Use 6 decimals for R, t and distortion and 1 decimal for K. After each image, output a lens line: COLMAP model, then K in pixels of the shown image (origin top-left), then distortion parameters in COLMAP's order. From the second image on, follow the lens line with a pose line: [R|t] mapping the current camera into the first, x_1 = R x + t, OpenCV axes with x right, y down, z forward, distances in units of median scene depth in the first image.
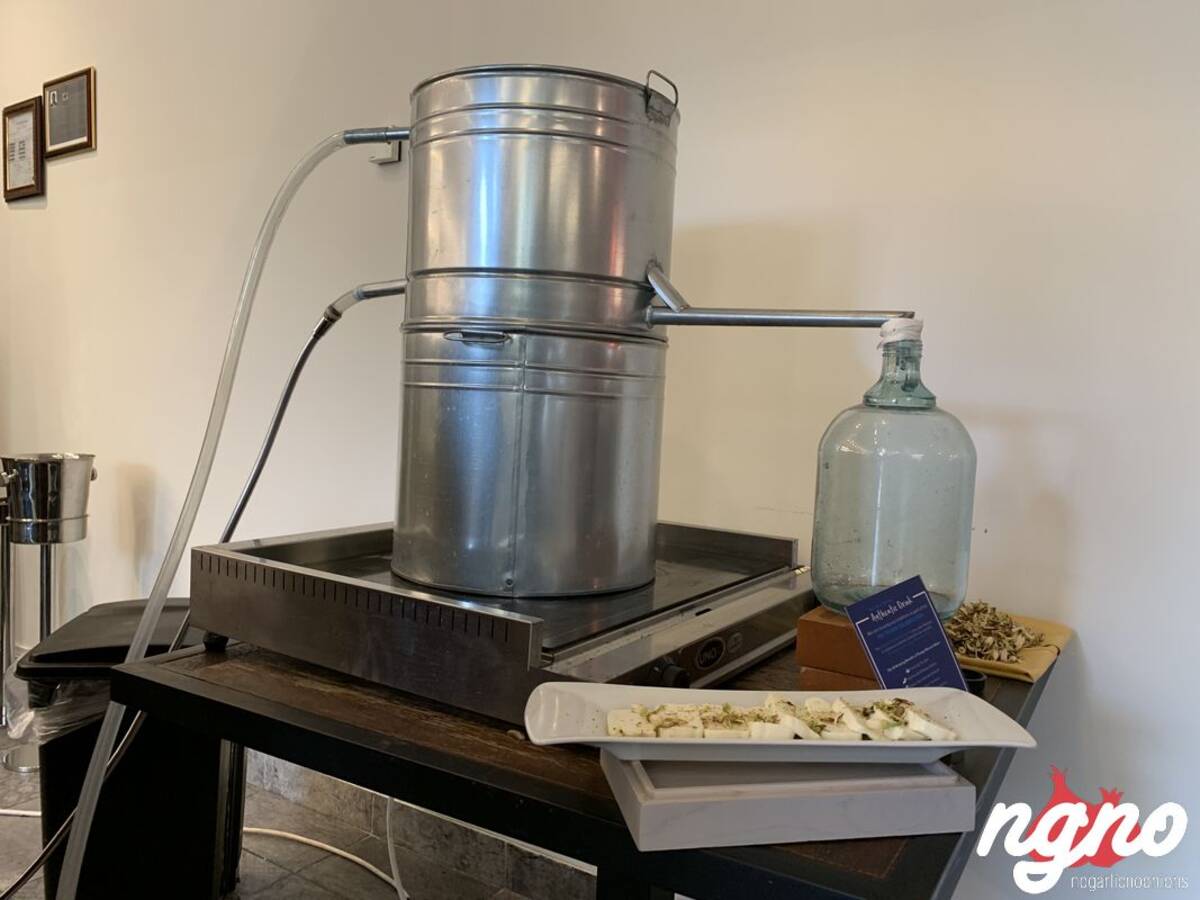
lens RADIAL K [[906.9, 0, 600.0], [0, 906.9, 450.0], [0, 0, 1]] dist [0.044303, -0.042182]
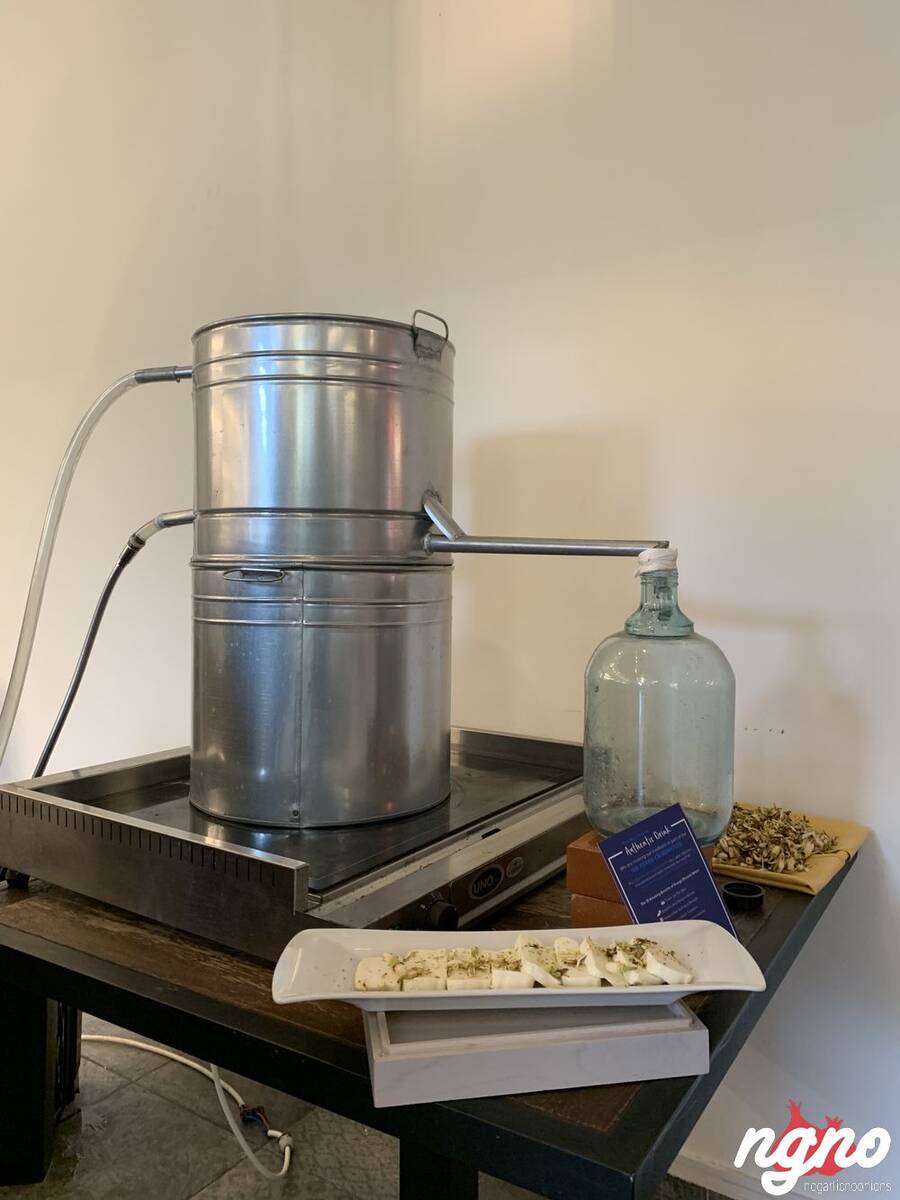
lens RADIAL K [[906.9, 0, 446.5], [0, 906.9, 601.4], [0, 0, 1]] dist [0.044303, -0.042182]
pose [[0.999000, -0.039087, -0.021694, 0.104716], [0.038699, 0.999089, -0.018013, -0.069602], [0.022379, 0.017156, 0.999602, -0.027497]]
